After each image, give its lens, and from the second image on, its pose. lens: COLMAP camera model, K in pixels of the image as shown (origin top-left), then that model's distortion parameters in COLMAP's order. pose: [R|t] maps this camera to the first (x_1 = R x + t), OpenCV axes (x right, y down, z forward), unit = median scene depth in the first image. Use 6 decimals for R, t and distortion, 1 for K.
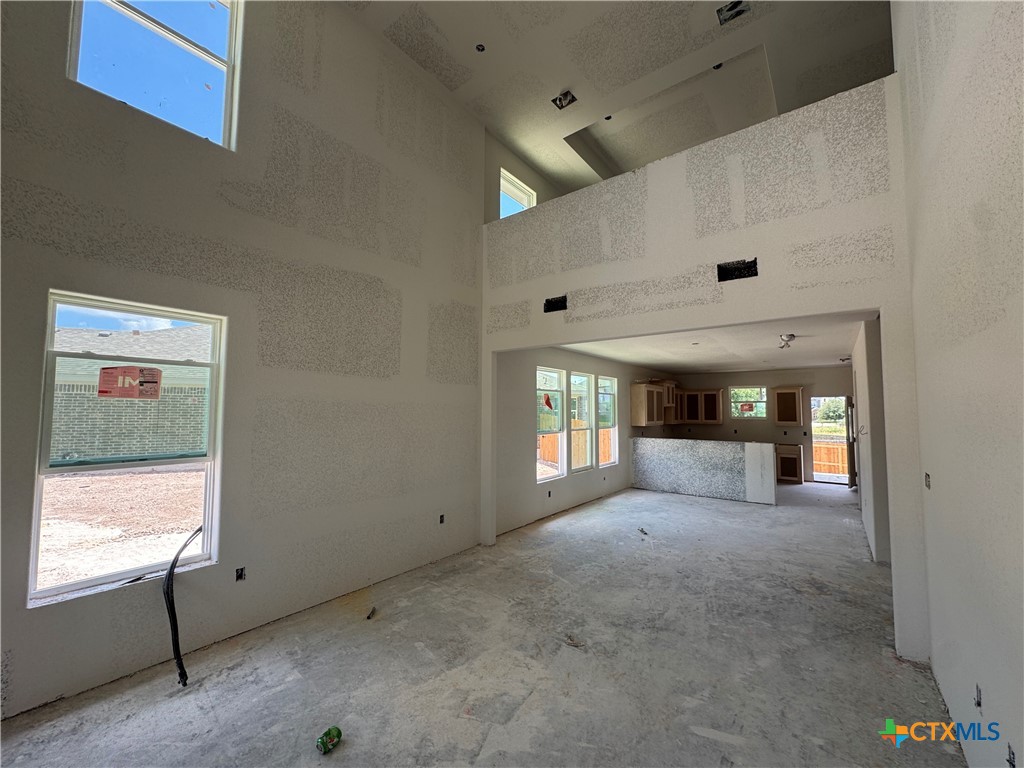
lens RADIAL K [[408.8, 0, 542.4], [0, 408.8, 383.9], [0, 0, 1]] dist [0.002811, -0.000431]
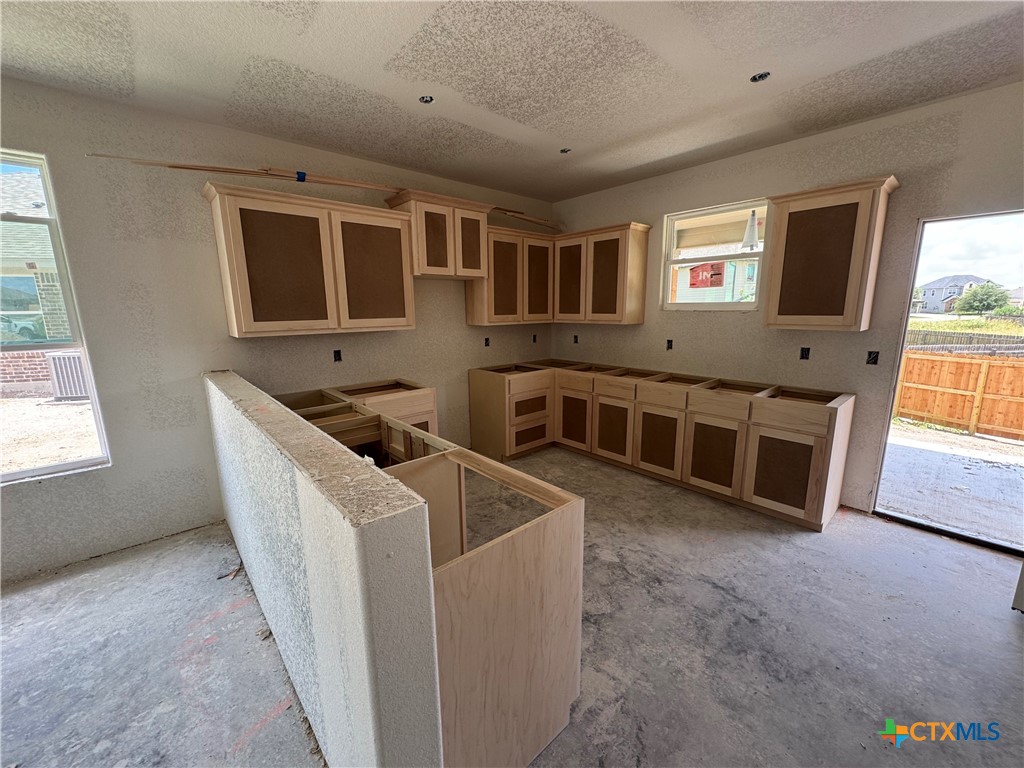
lens RADIAL K [[408.8, 0, 508.9], [0, 408.8, 387.3], [0, 0, 1]] dist [0.002811, -0.000431]
pose [[0.974257, 0.038523, -0.222123, 0.412807], [0.021894, 0.964466, 0.263299, 0.052890], [0.224373, -0.261384, 0.938794, 0.602229]]
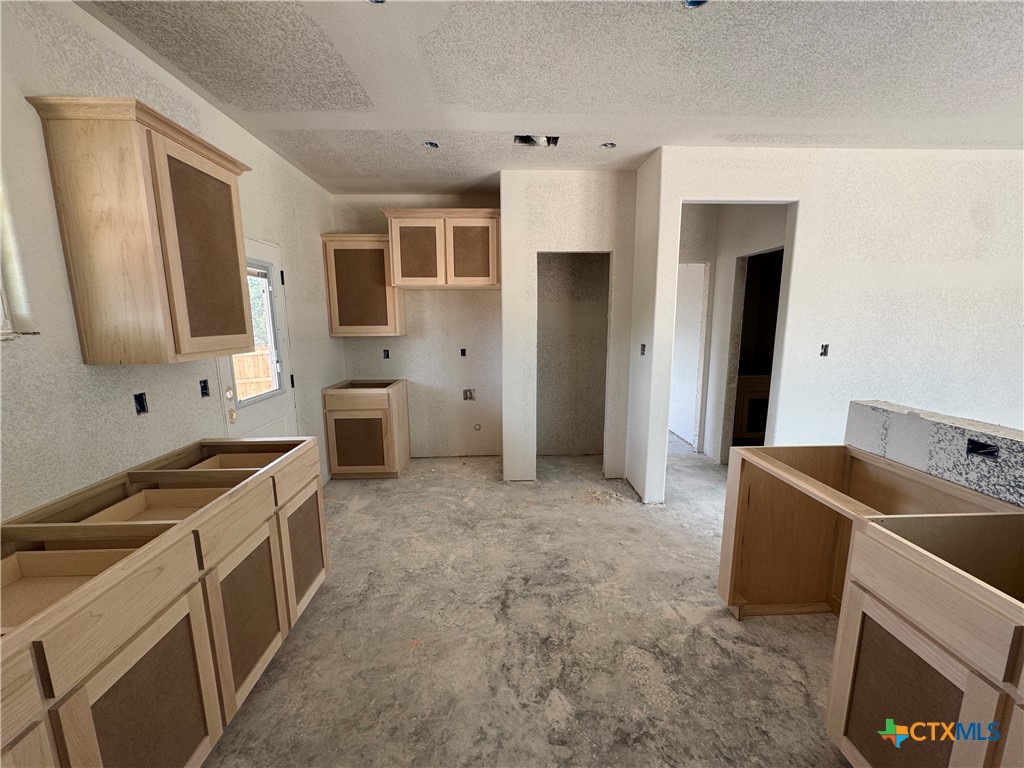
lens RADIAL K [[408.8, 0, 513.2], [0, 408.8, 385.6], [0, 0, 1]] dist [0.002811, -0.000431]
pose [[-0.615438, -0.119131, 0.779130, 0.325456], [-0.050377, 0.992436, 0.111954, 0.077253], [-0.786573, 0.029650, -0.616784, 0.918120]]
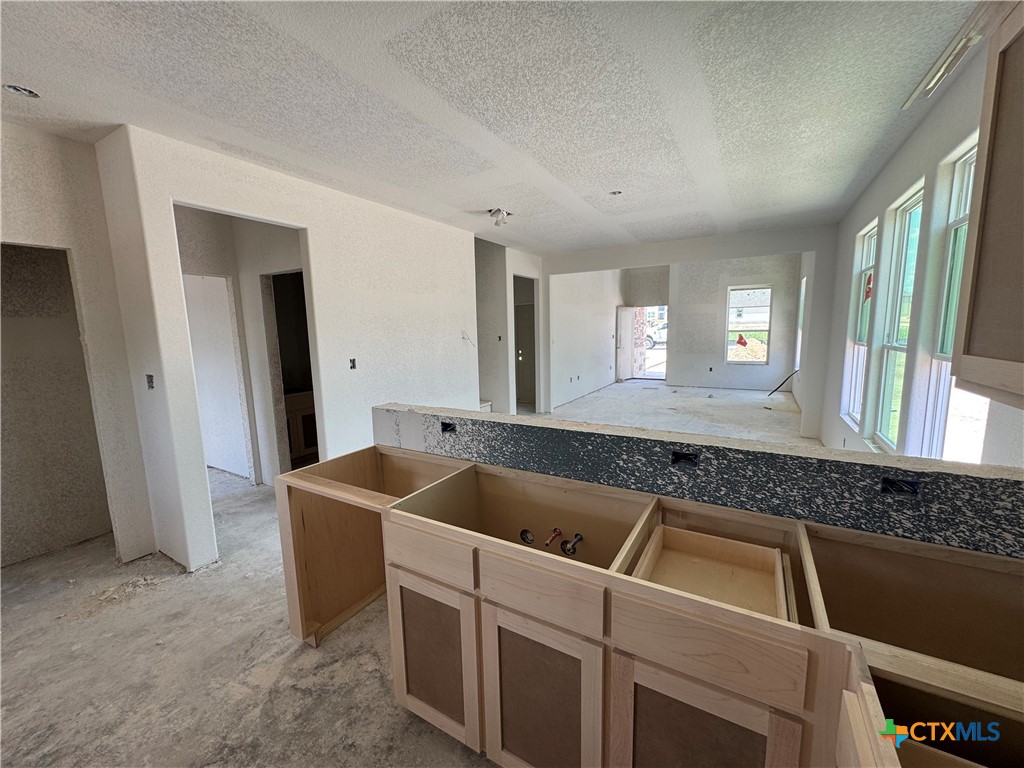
lens RADIAL K [[408.8, 0, 511.2], [0, 408.8, 384.9], [0, 0, 1]] dist [0.002811, -0.000431]
pose [[-0.996000, 0.041289, -0.079236, 0.318192], [0.036238, 0.997282, 0.064153, 0.074217], [0.081670, 0.061025, -0.994789, 0.905718]]
